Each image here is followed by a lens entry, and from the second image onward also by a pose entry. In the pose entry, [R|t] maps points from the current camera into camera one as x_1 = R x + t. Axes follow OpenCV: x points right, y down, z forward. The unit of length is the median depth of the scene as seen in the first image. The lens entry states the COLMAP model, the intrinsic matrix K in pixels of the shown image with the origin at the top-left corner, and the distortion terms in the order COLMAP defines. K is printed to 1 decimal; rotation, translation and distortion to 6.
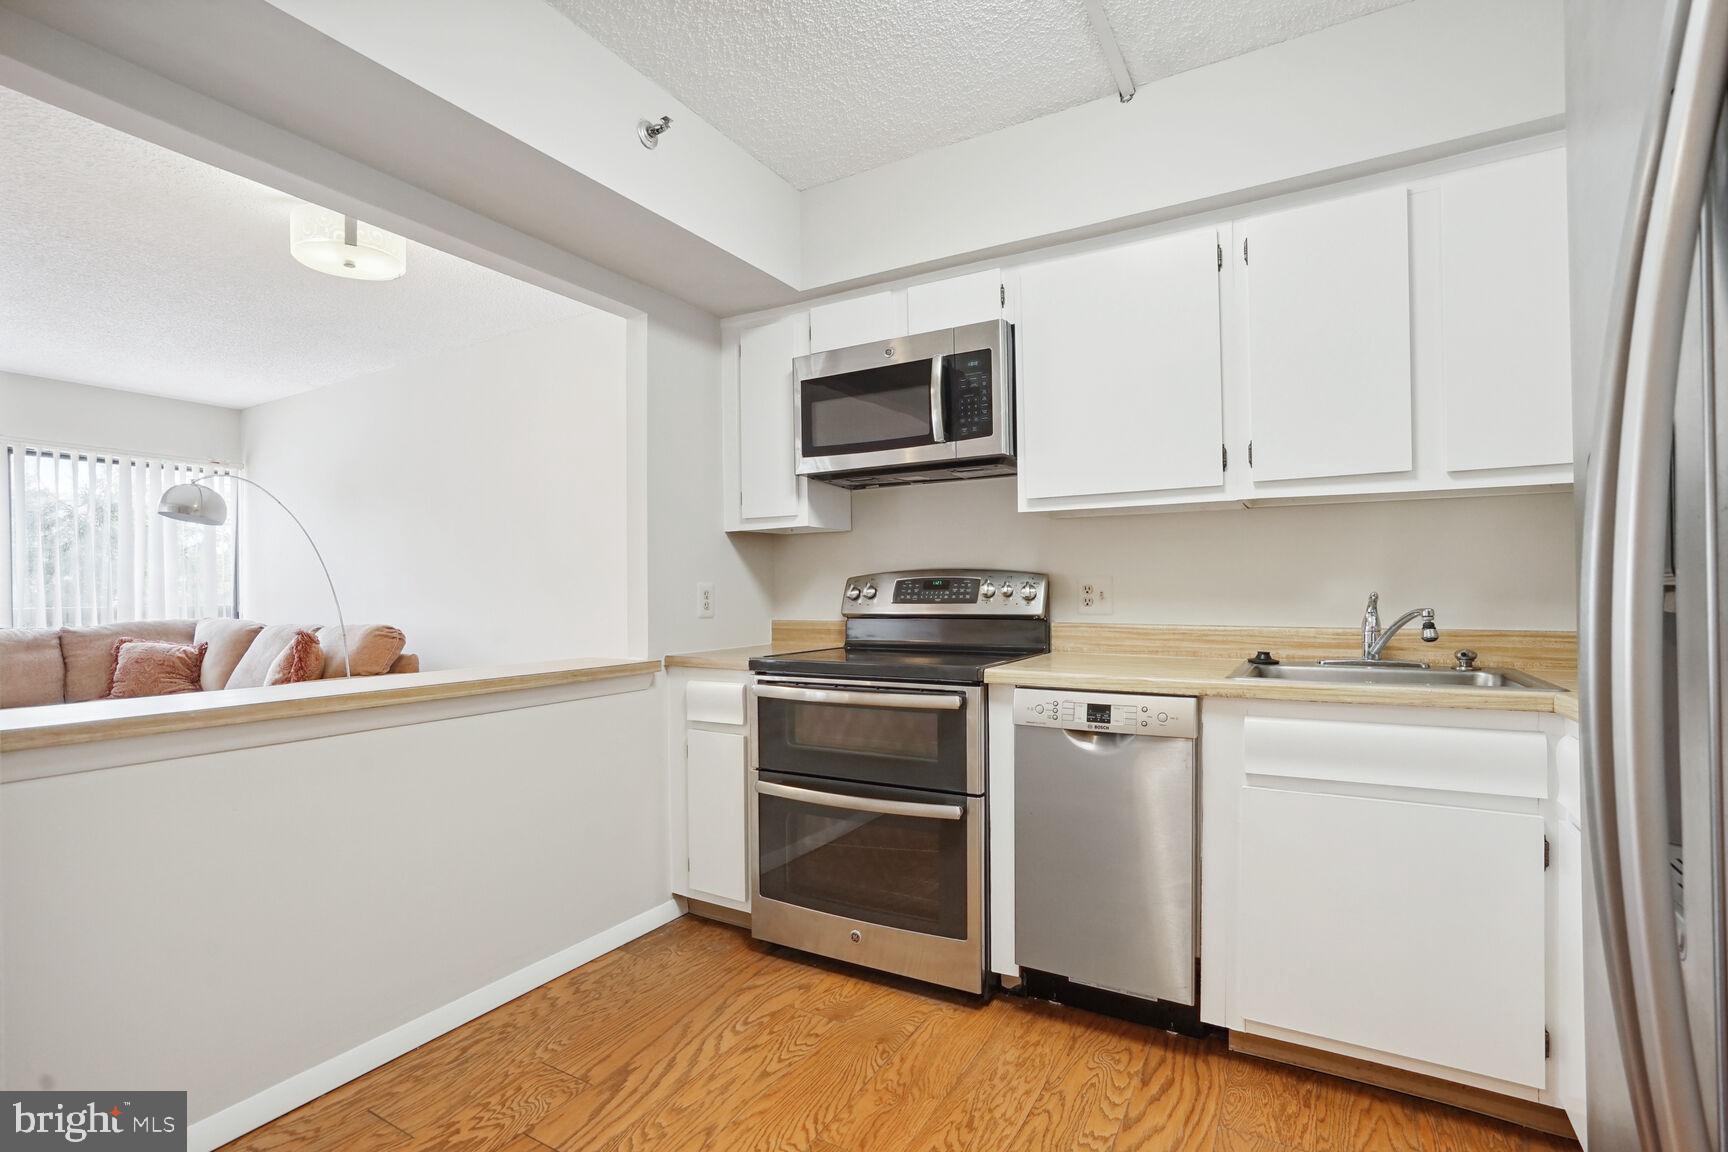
lens RADIAL K [[806.8, 0, 846.2], [0, 806.8, 583.1], [0, 0, 1]] dist [-0.043048, 0.022946]
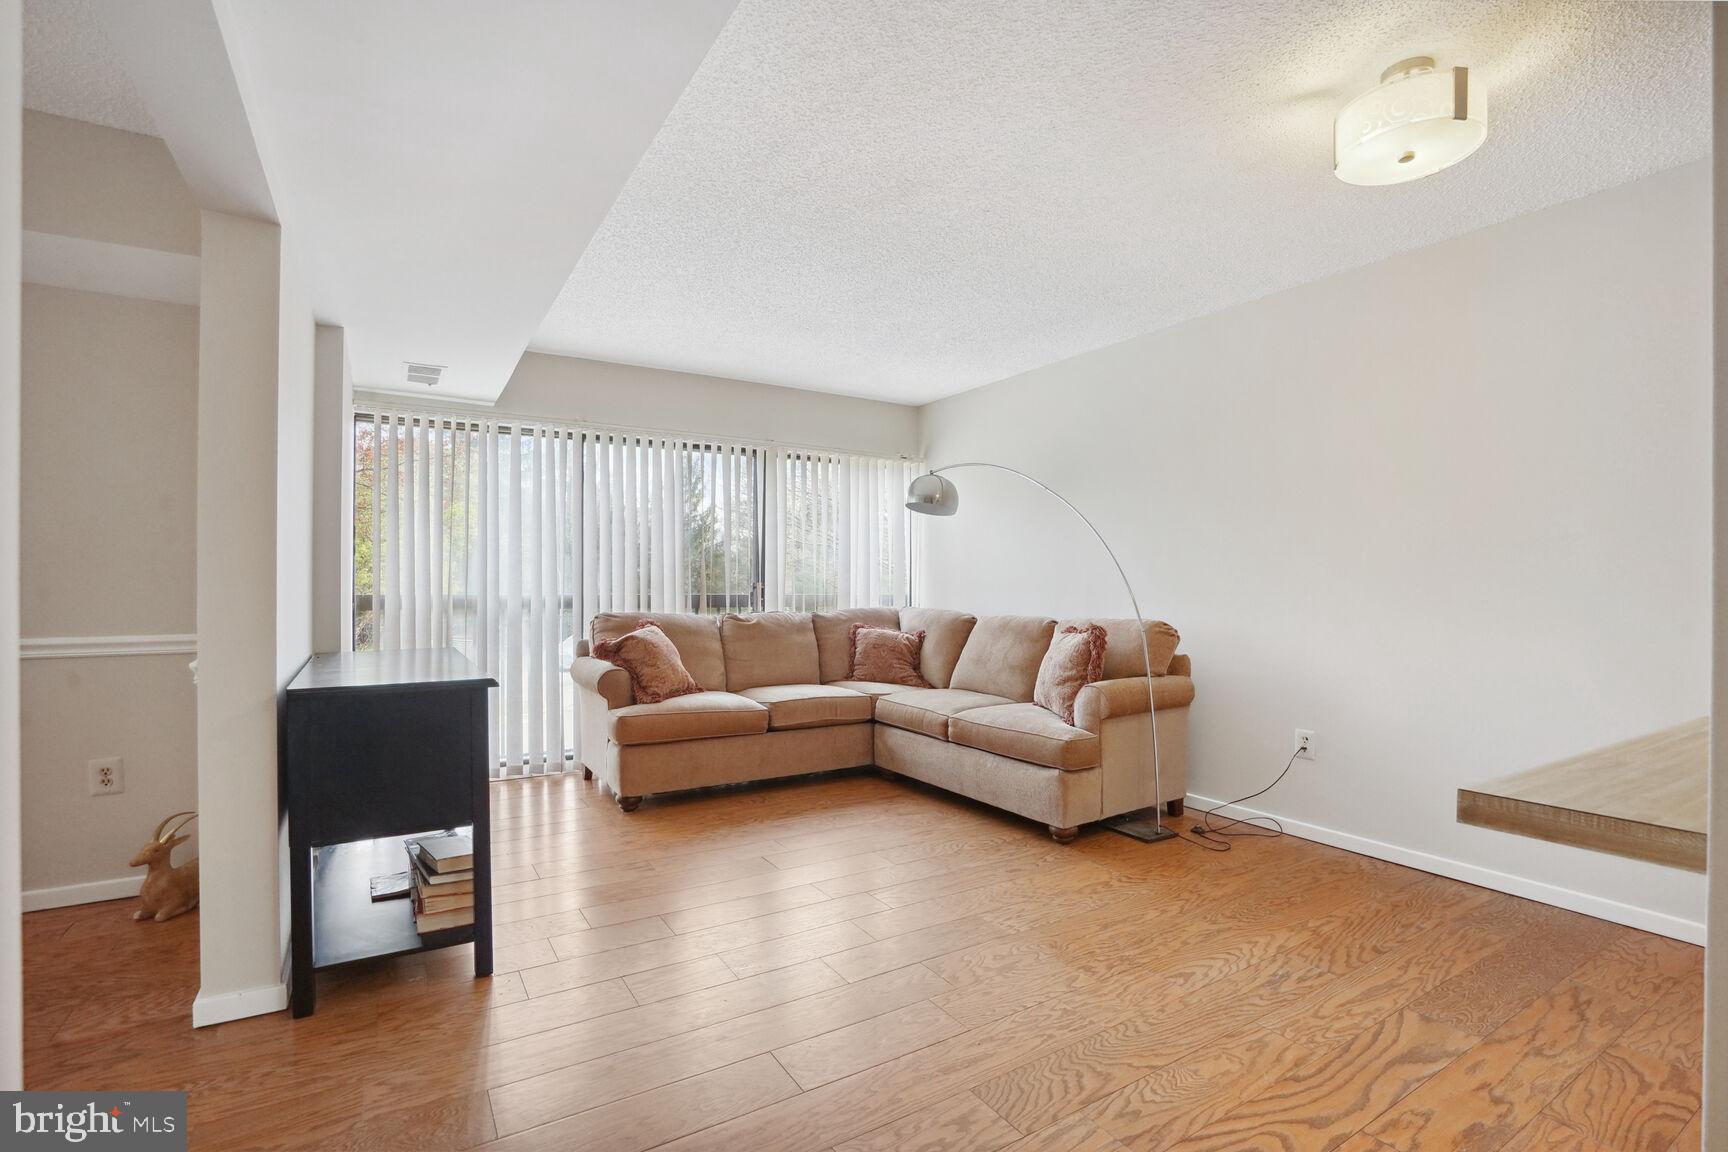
lens RADIAL K [[797.6, 0, 861.0], [0, 797.6, 584.0], [0, 0, 1]] dist [-0.052934, 0.013638]
pose [[0.884937, 0.012411, -0.465546, -0.753542], [-0.008413, 0.999908, 0.010665, 0.008016], [0.465636, -0.005521, 0.884959, 0.092754]]
